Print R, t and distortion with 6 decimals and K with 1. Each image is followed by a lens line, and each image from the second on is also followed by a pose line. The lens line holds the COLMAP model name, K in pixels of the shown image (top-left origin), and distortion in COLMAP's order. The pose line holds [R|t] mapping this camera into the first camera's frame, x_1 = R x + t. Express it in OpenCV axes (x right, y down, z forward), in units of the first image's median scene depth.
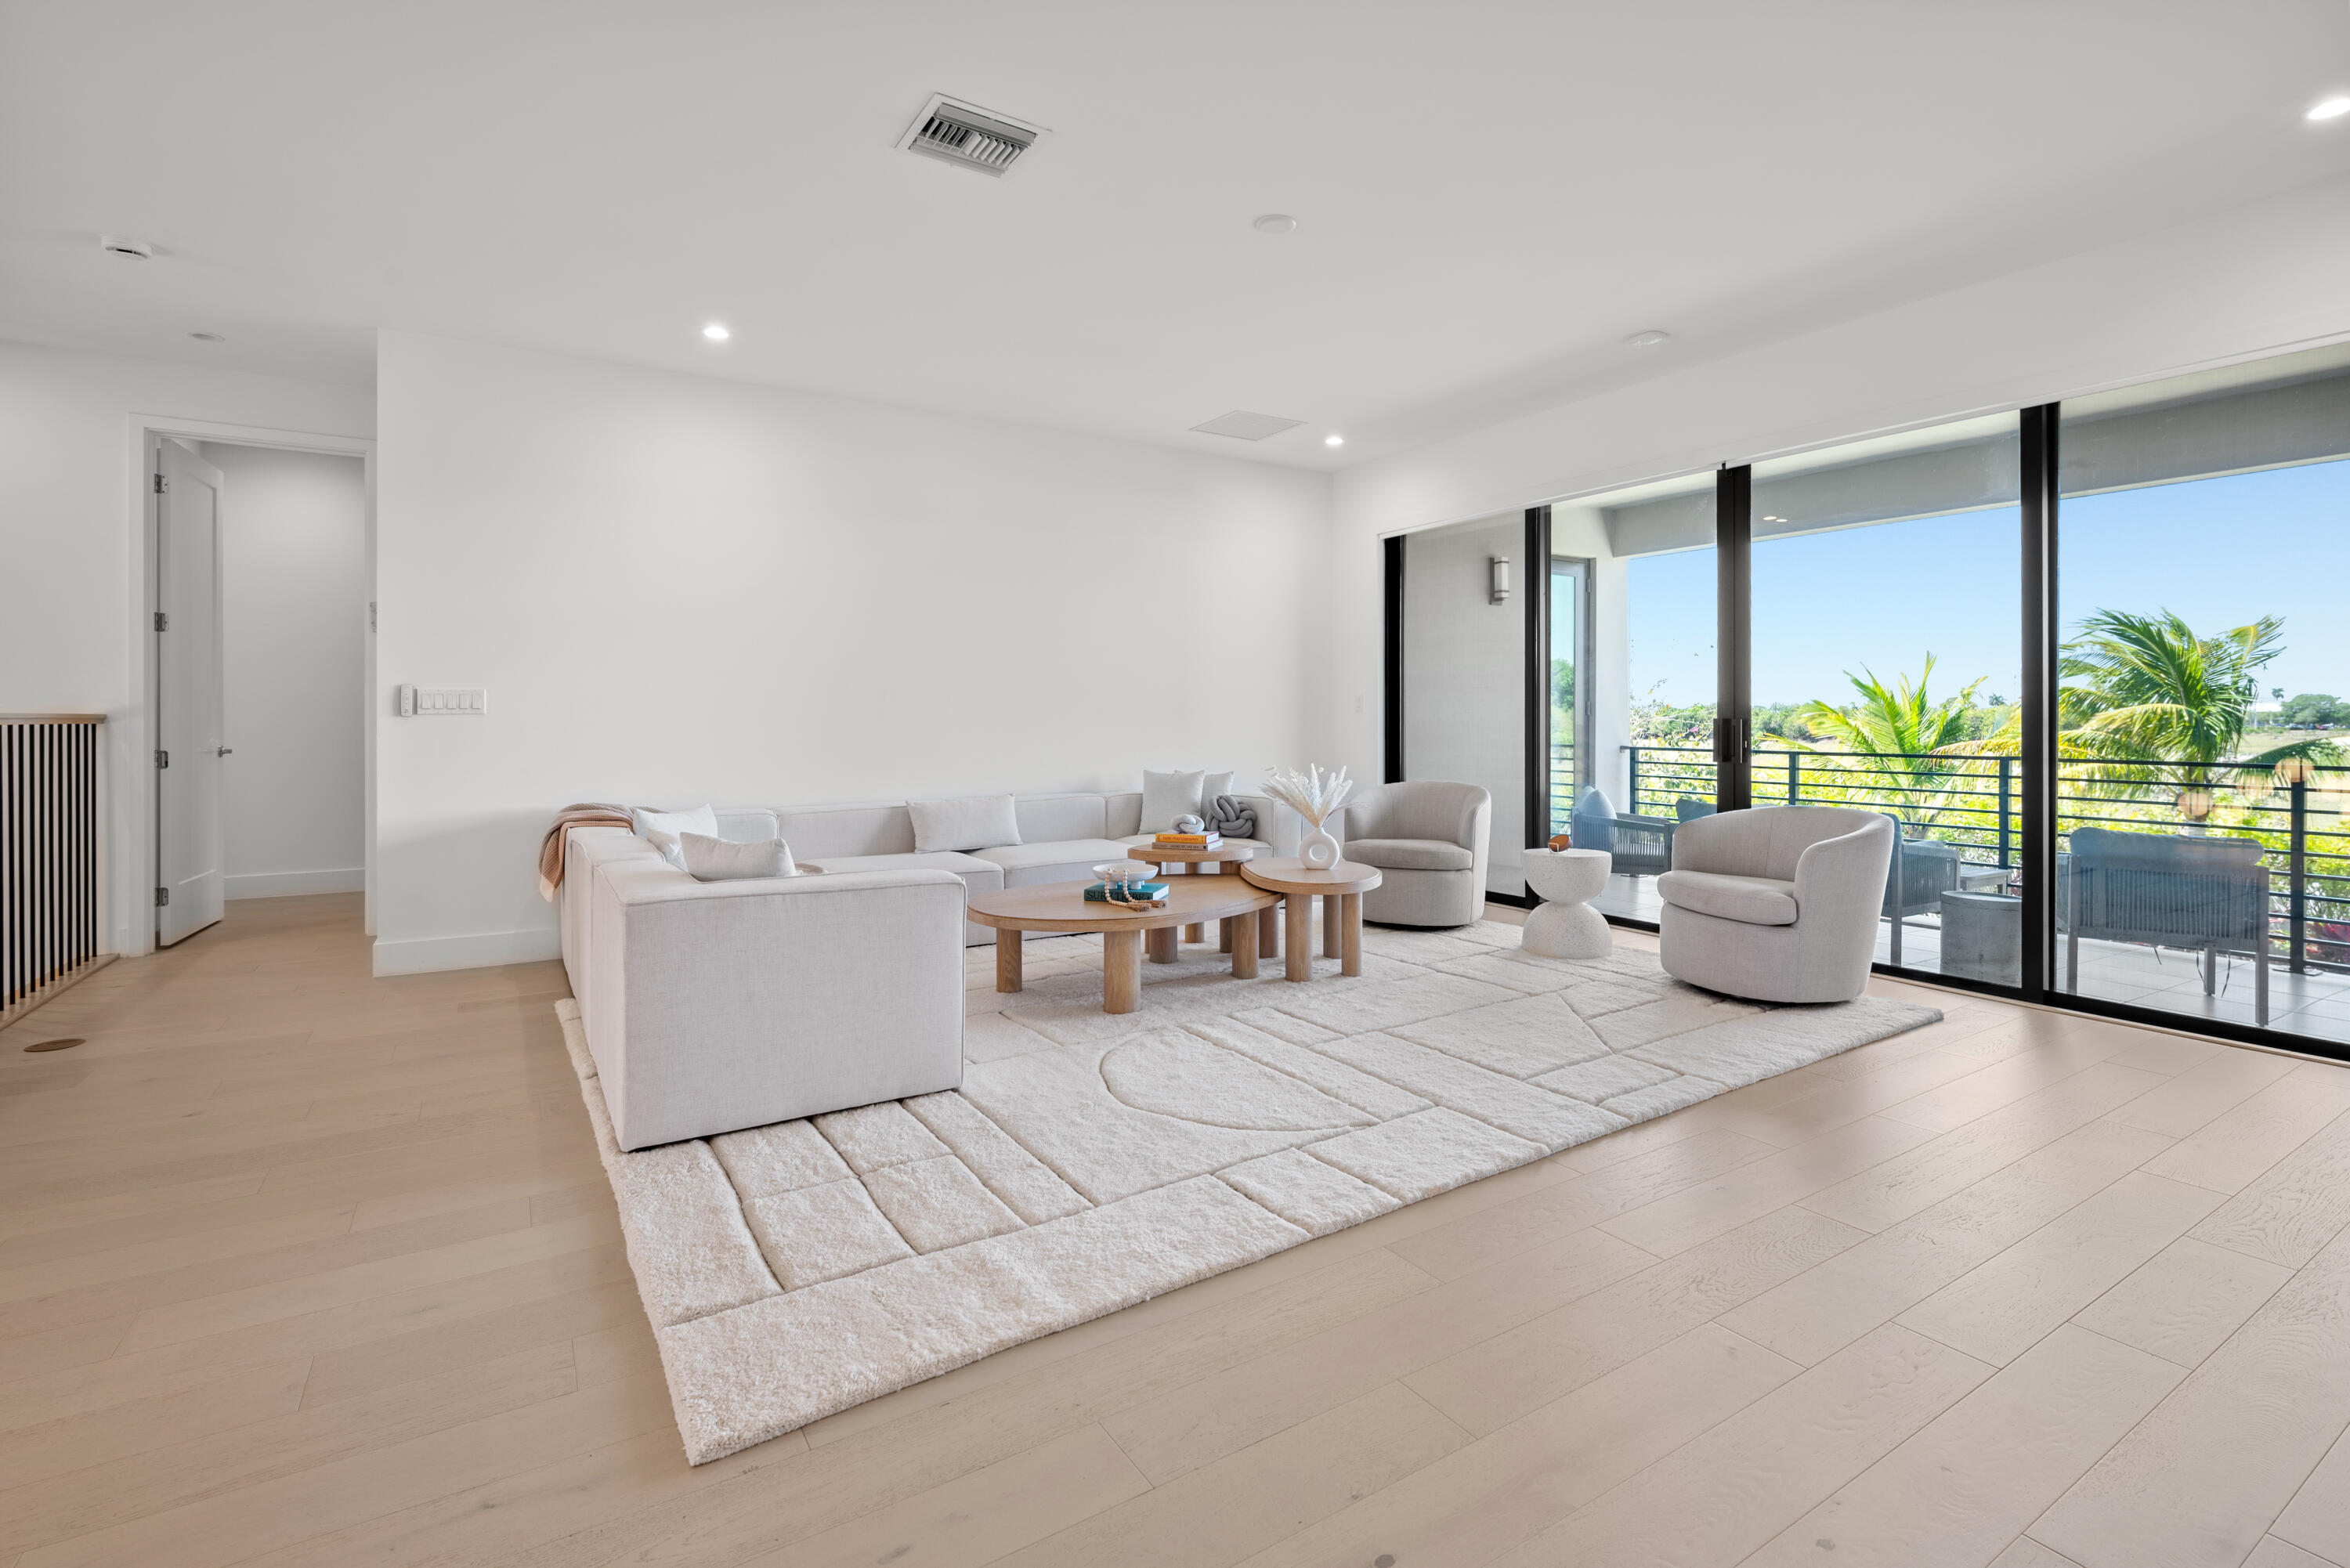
lens RADIAL K [[1099.6, 0, 1181.9], [0, 1099.6, 716.8], [0, 0, 1]] dist [-0.011364, -0.000024]
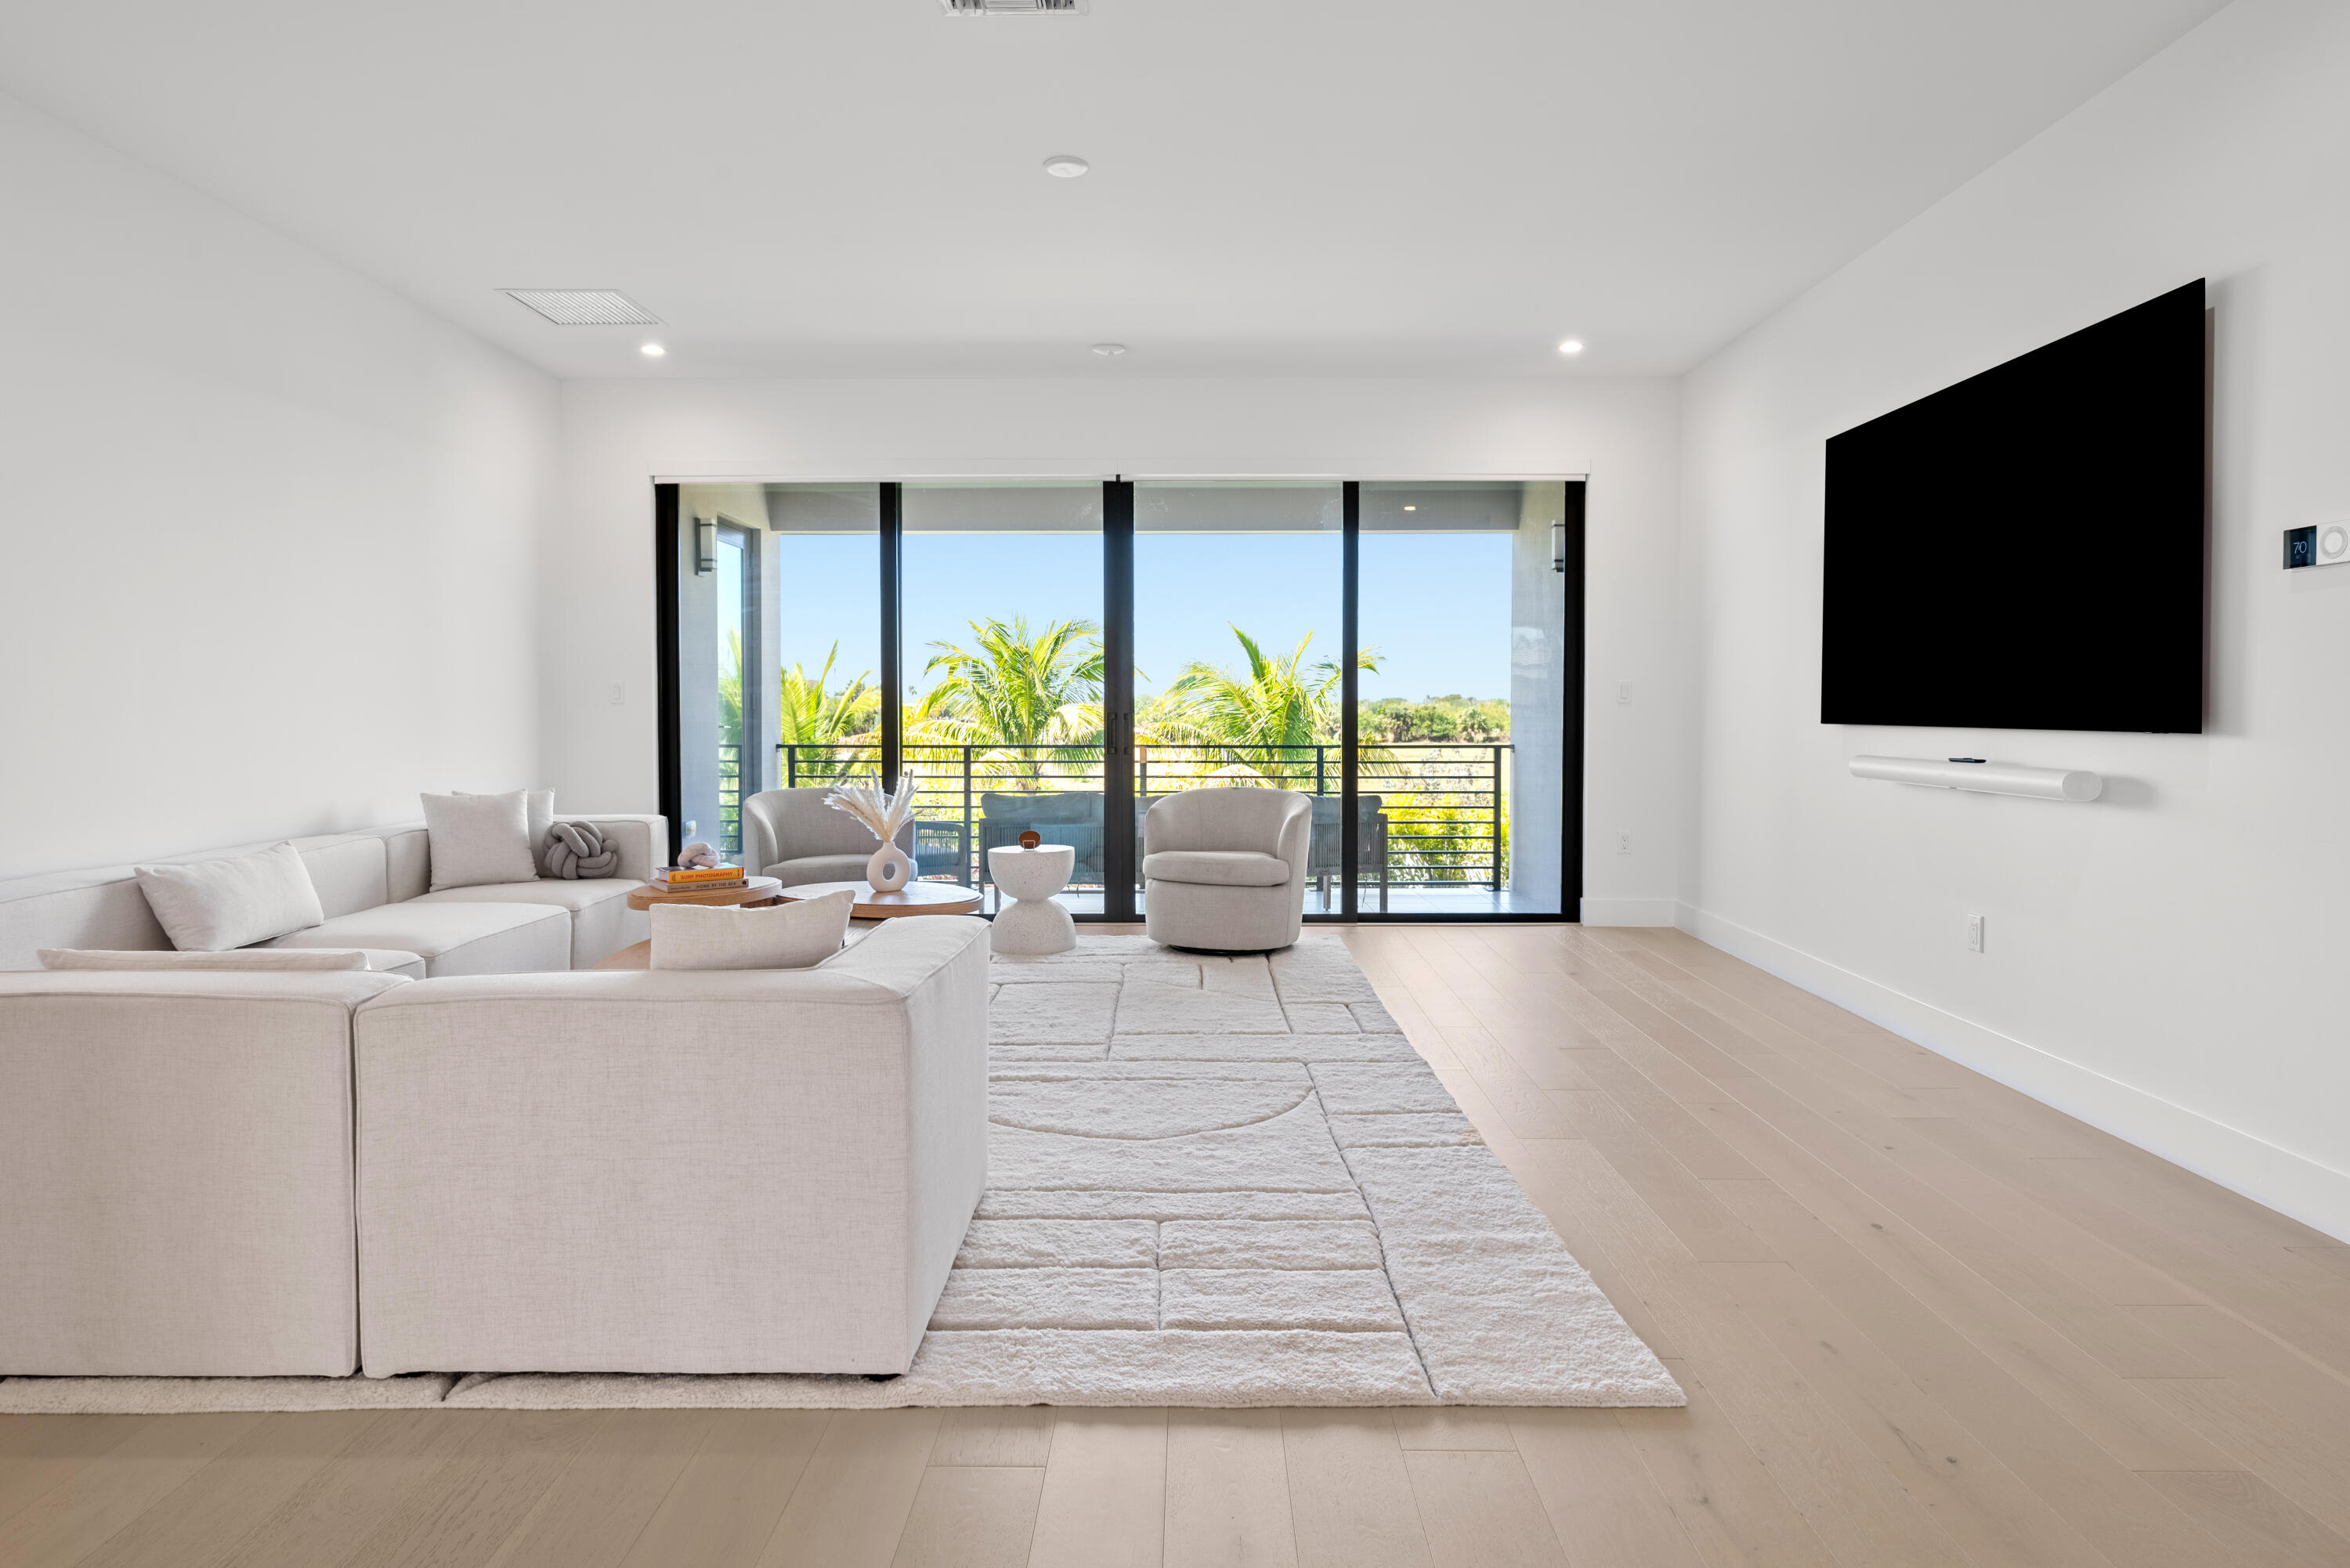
lens RADIAL K [[1361.8, 0, 1180.1], [0, 1361.8, 749.7], [0, 0, 1]] dist [-0.002666, -0.000465]
pose [[0.534874, -0.026032, 0.844531, -0.918475], [0.001608, 0.999555, 0.029791, -0.002519], [-0.844930, -0.014576, 0.534678, 0.354578]]
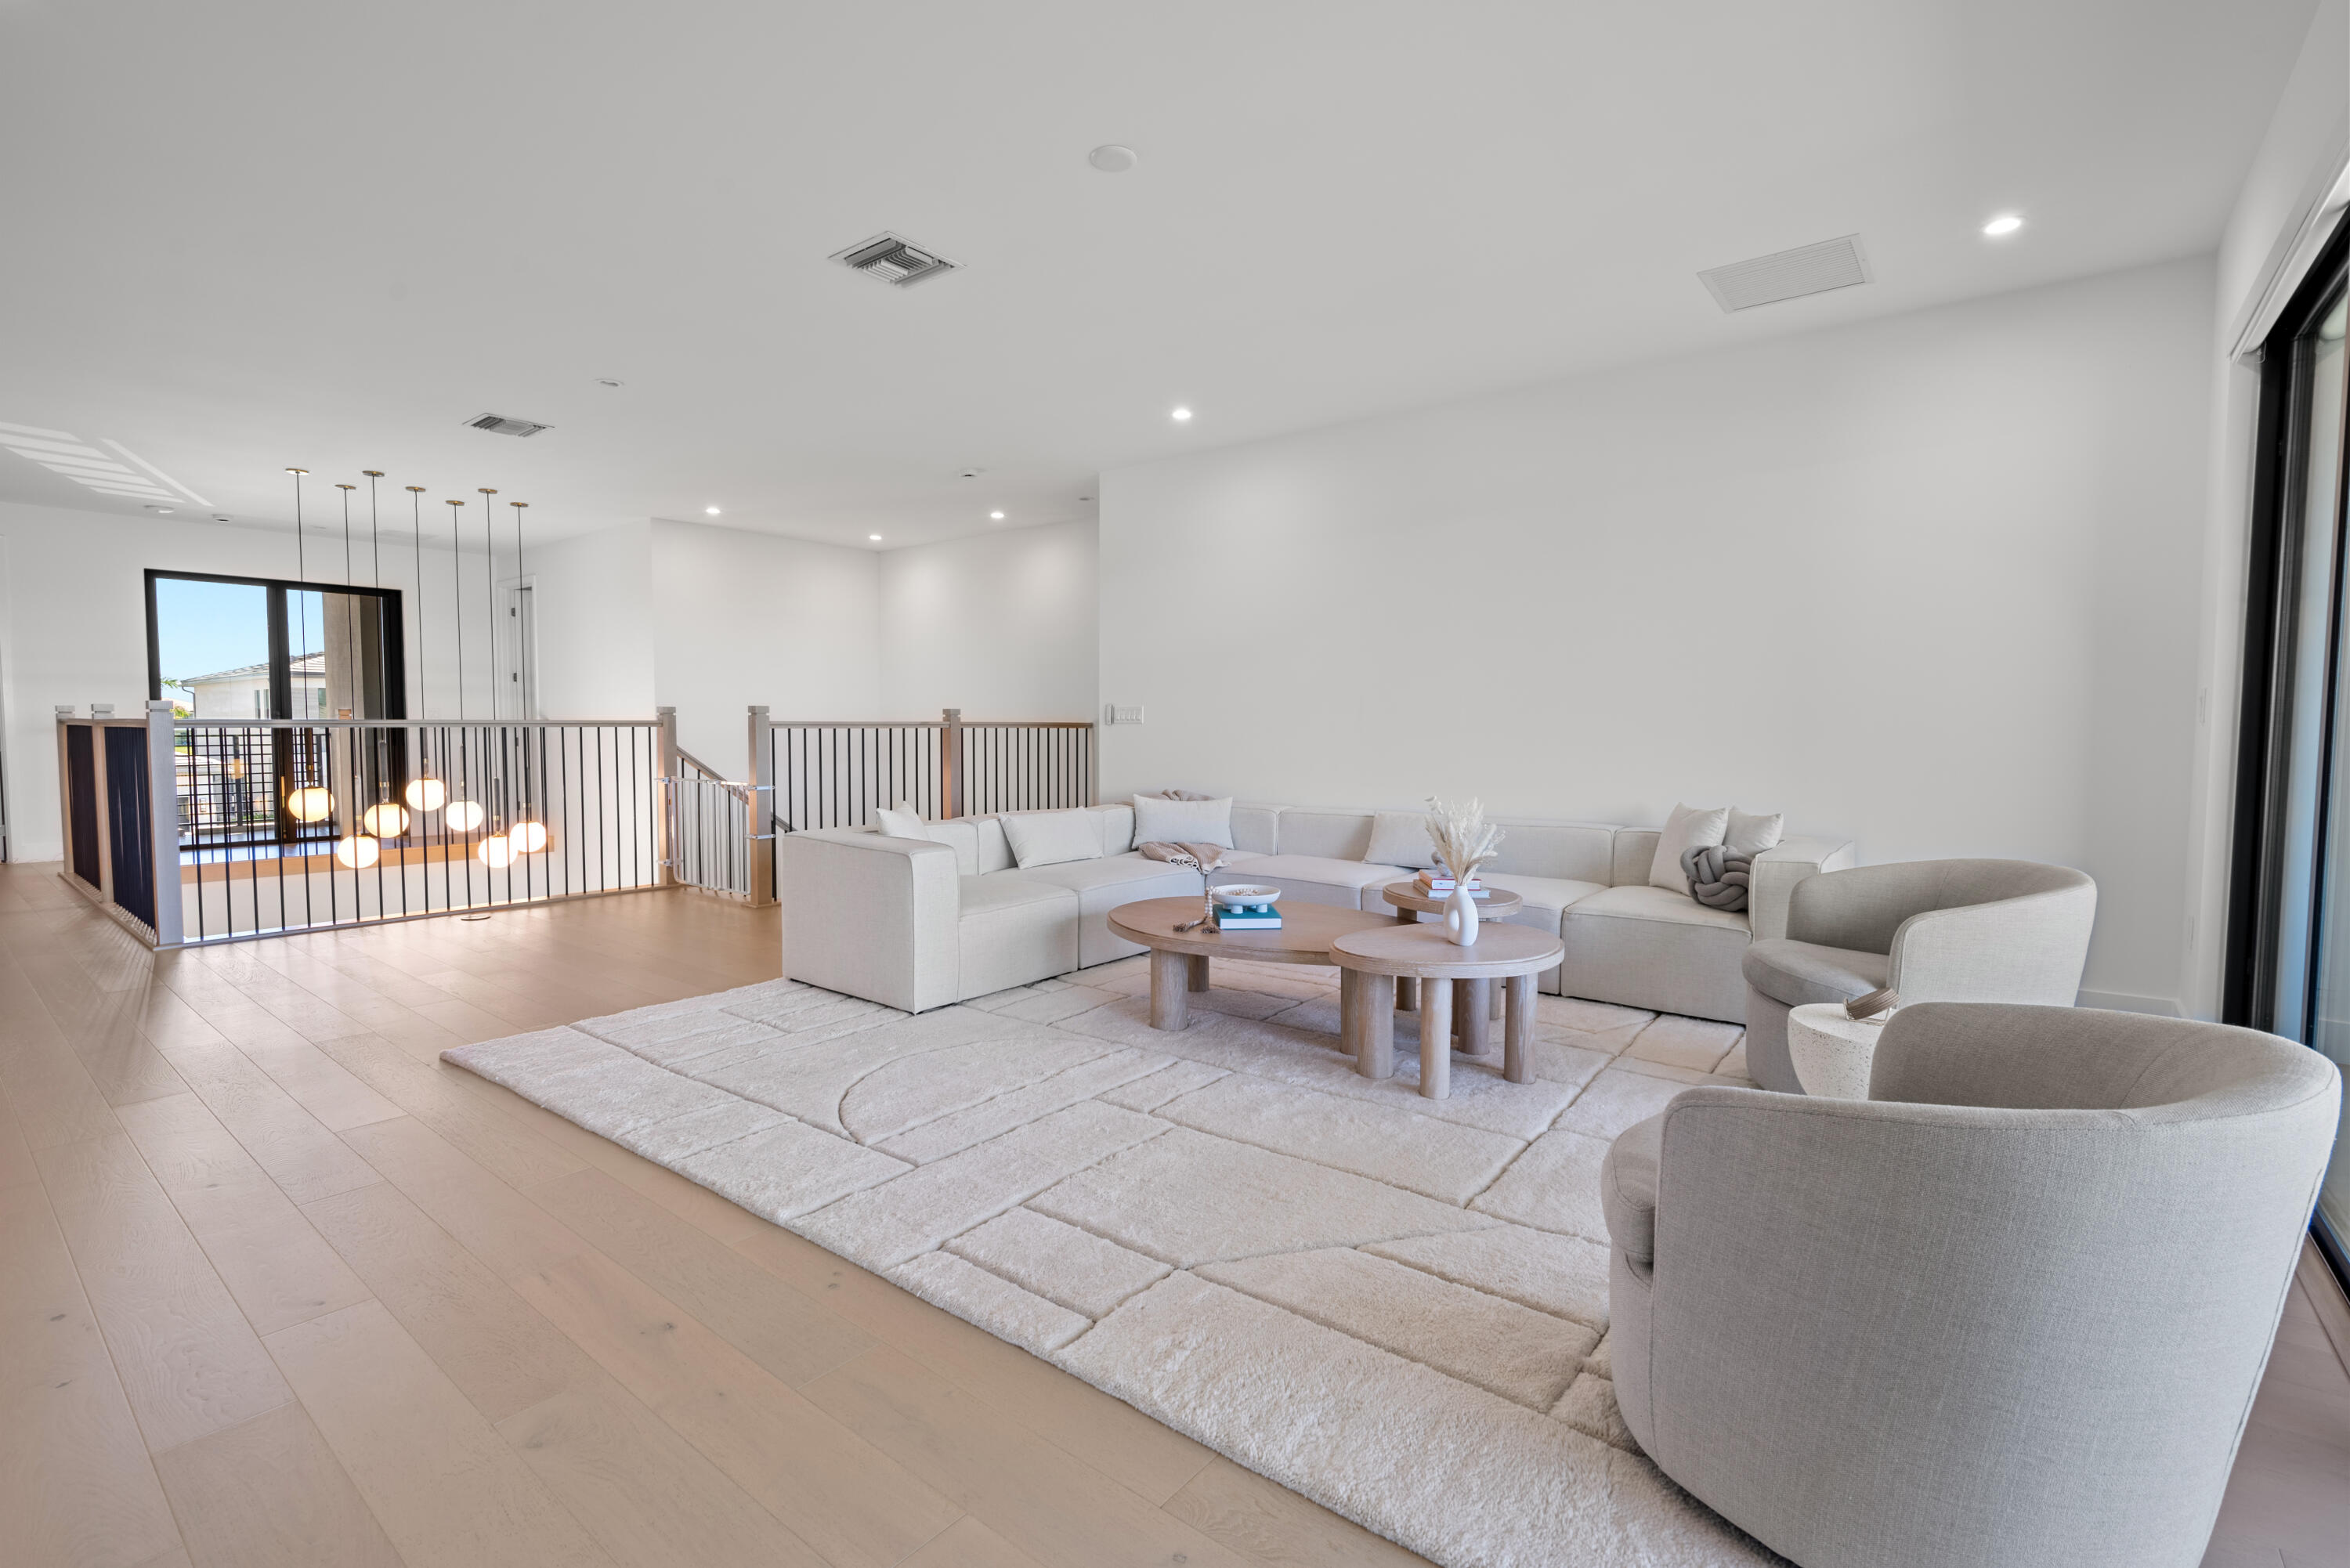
lens RADIAL K [[1042.0, 0, 1175.0], [0, 1042.0, 784.0], [0, 0, 1]] dist [-0.001382, -0.000033]
pose [[0.329156, 0.055481, -0.942644, 1.003018], [-0.007297, 0.998392, 0.056214, -0.003177], [0.944247, -0.011625, 0.329031, 0.855593]]
